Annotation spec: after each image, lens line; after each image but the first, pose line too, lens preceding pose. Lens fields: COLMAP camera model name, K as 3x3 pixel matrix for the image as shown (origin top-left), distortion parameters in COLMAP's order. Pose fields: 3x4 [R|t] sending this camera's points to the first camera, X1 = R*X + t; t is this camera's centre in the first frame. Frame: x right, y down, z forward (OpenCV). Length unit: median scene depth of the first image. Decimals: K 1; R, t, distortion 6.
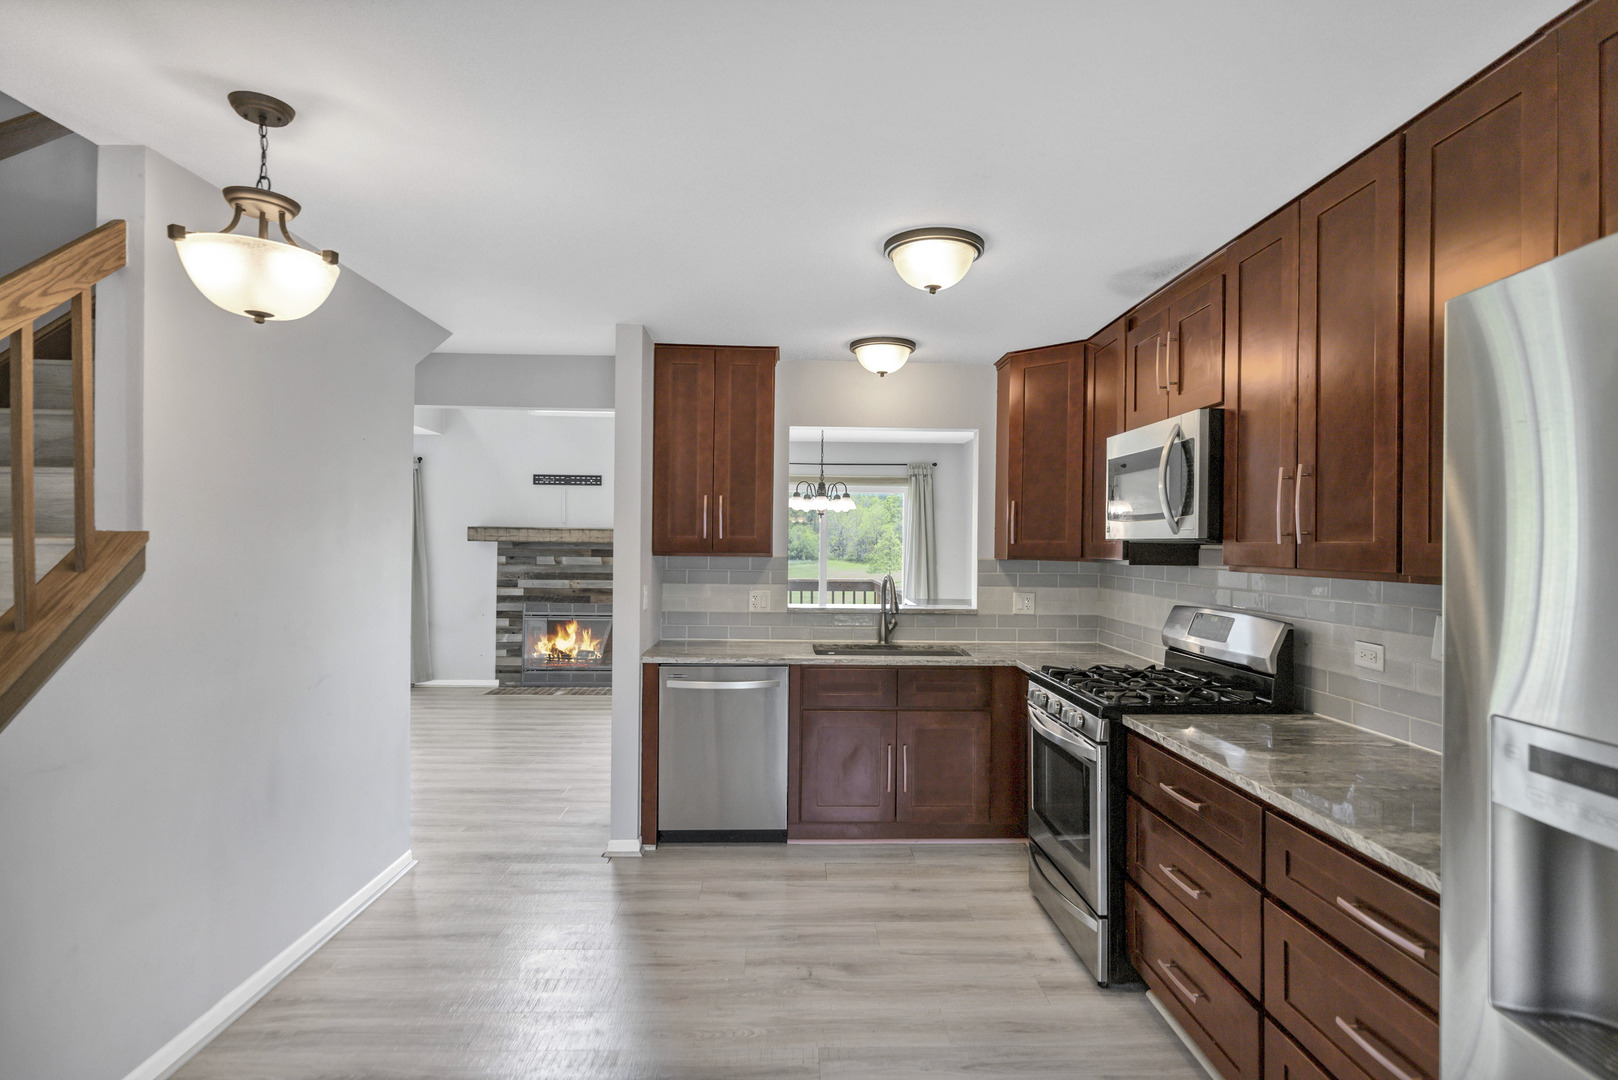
lens RADIAL K [[803.9, 0, 822.4], [0, 803.9, 540.5], [0, 0, 1]] dist [0.001053, 0.000065]
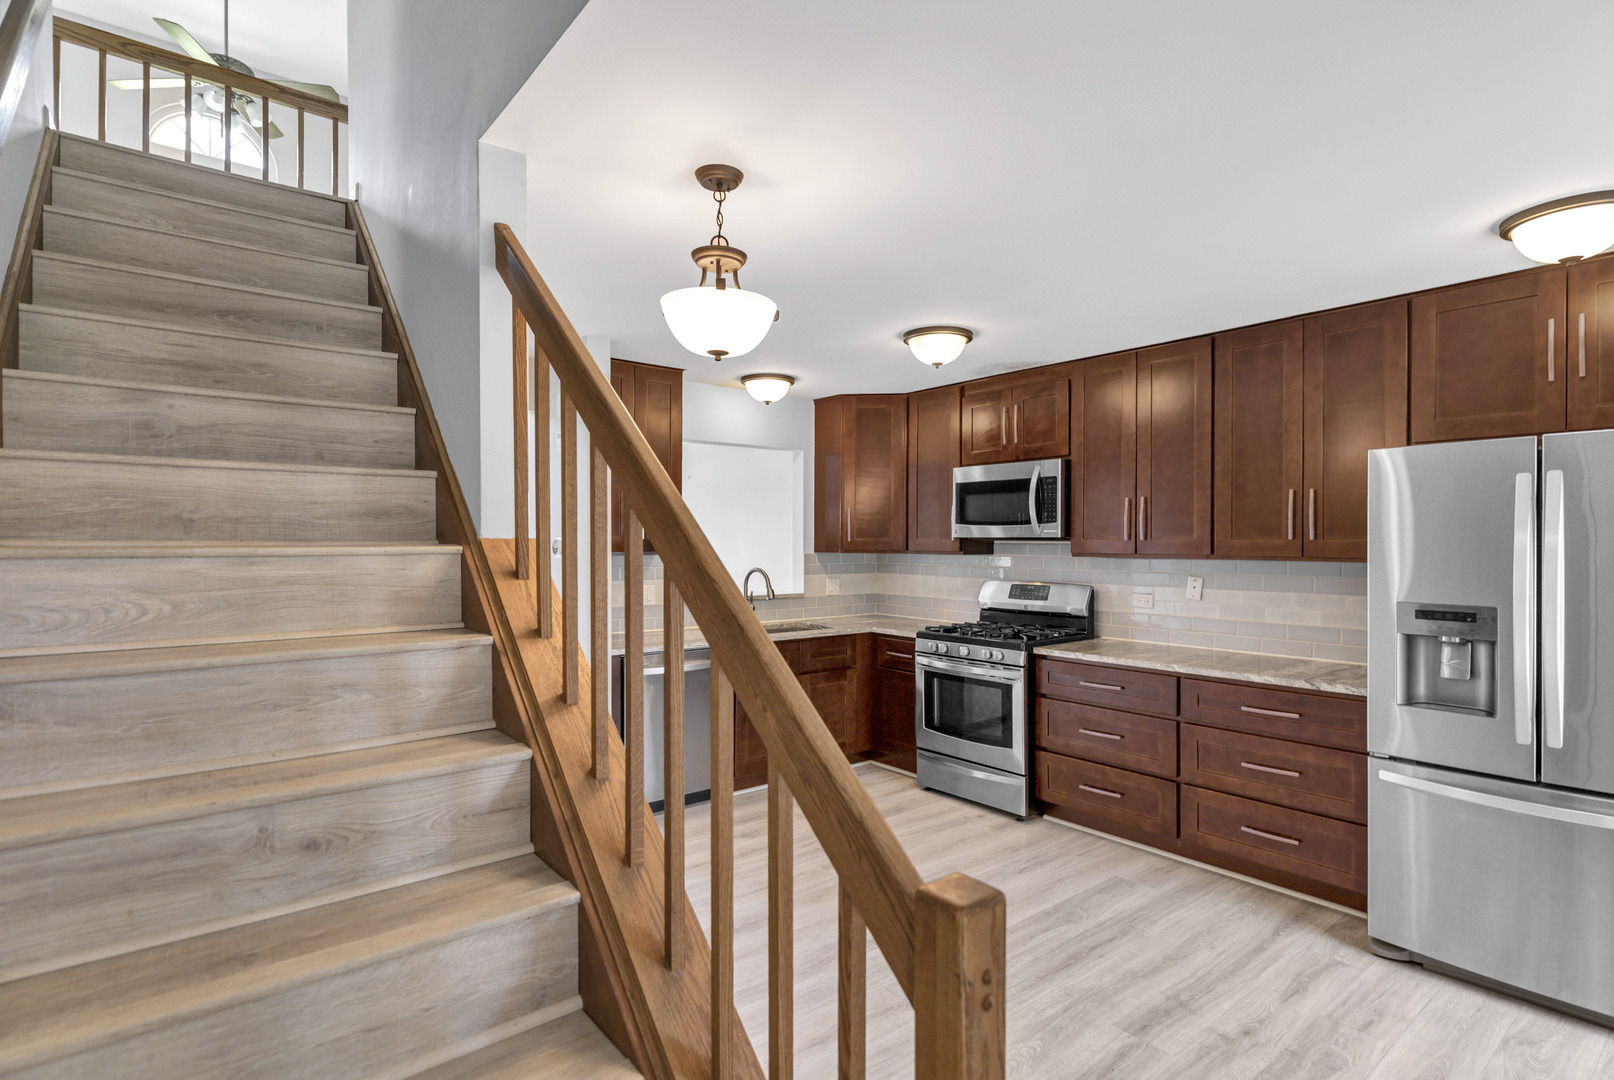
lens RADIAL K [[797.1, 0, 804.3], [0, 797.1, 555.8], [0, 0, 1]] dist [0.001075, 0.000056]
pose [[0.811022, -0.020756, 0.584648, -0.898665], [0.005033, 0.999581, 0.028505, -0.013165], [-0.584995, -0.020176, 0.810786, -0.013047]]
